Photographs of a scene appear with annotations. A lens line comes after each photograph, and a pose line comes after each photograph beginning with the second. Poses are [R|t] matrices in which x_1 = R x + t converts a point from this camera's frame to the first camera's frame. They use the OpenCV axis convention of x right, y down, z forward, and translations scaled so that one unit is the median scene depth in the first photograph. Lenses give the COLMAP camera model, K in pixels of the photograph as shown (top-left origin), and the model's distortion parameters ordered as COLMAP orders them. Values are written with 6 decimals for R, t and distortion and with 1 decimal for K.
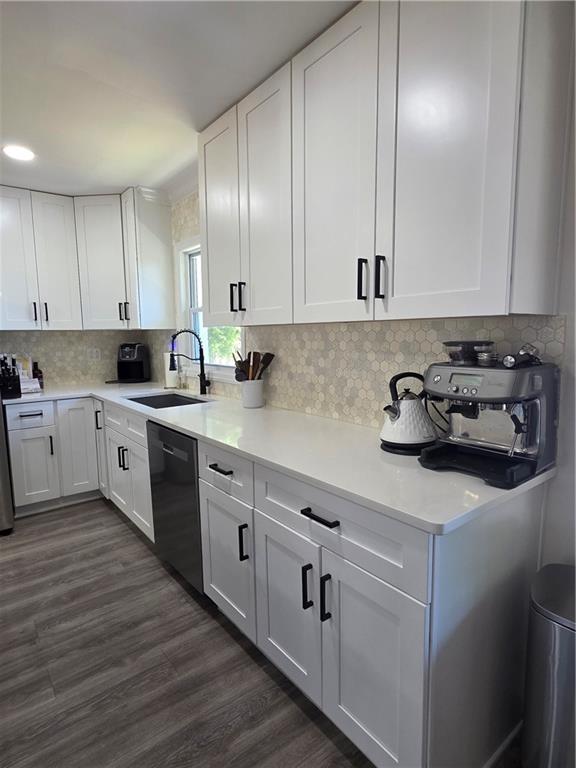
lens RADIAL K [[422.3, 0, 288.0], [0, 422.3, 384.0], [0, 0, 1]] dist [0.001225, -0.000643]
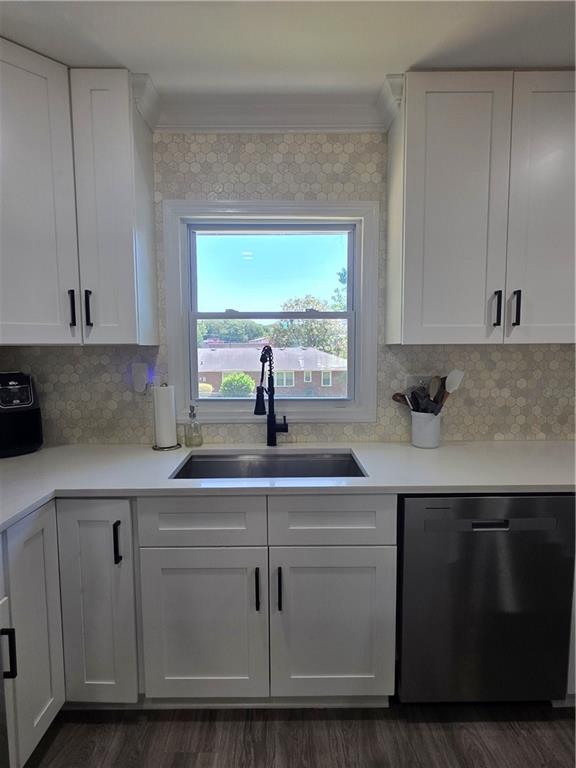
lens RADIAL K [[422.3, 0, 288.0], [0, 422.3, 384.0], [0, 0, 1]] dist [0.001225, -0.000643]
pose [[0.625178, -0.062390, 0.777985, -0.935253], [0.091709, 0.995767, 0.006159, -0.098606], [-0.775076, 0.067497, 0.628253, 0.768597]]
